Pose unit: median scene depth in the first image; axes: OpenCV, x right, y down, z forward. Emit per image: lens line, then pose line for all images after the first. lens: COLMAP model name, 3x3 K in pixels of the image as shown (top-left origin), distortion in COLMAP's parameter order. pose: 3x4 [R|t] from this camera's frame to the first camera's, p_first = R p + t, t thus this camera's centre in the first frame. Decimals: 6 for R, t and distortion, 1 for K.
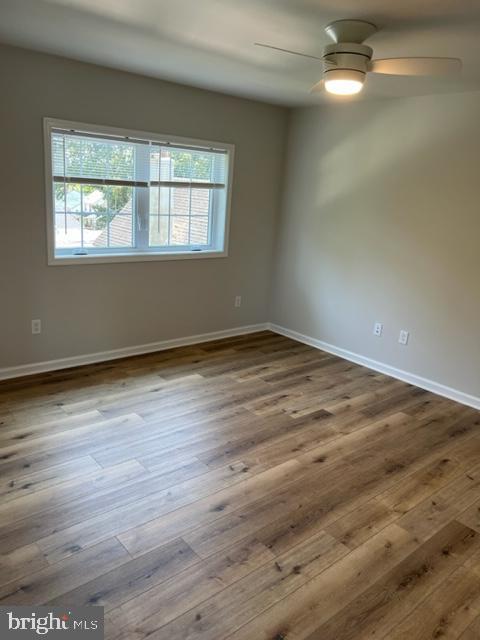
lens RADIAL K [[482.6, 0, 234.4], [0, 482.6, 315.9], [0, 0, 1]] dist [0.050773, -0.059052]
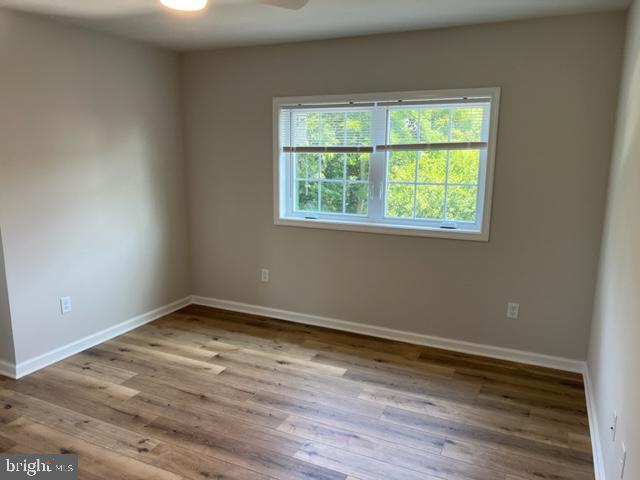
lens RADIAL K [[482.6, 0, 316.6], [0, 482.6, 237.6], [0, 0, 1]] dist [0.050773, -0.059052]
pose [[0.413638, 0.099870, -0.904948, 0.703252], [-0.216613, 0.976219, 0.008725, -0.106678], [0.884298, 0.192414, 0.425434, 0.628974]]
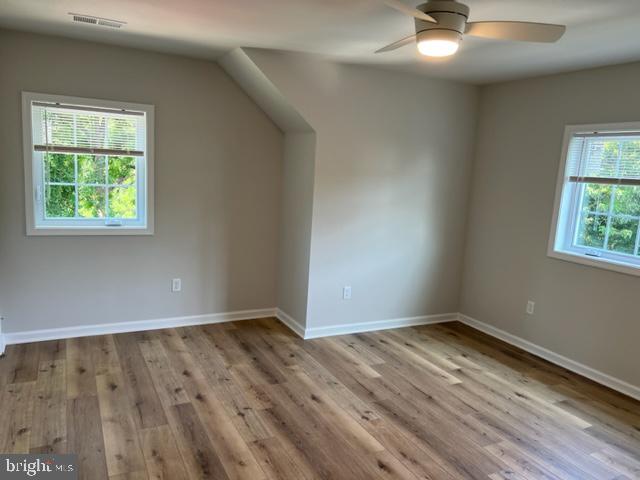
lens RADIAL K [[482.6, 0, 319.9], [0, 482.6, 244.0], [0, 0, 1]] dist [0.050773, -0.059052]
pose [[-0.213105, 0.080003, -0.973748, 0.803928], [-0.322827, 0.934900, 0.147462, -0.127875], [0.922154, 0.345777, -0.173405, 0.728925]]
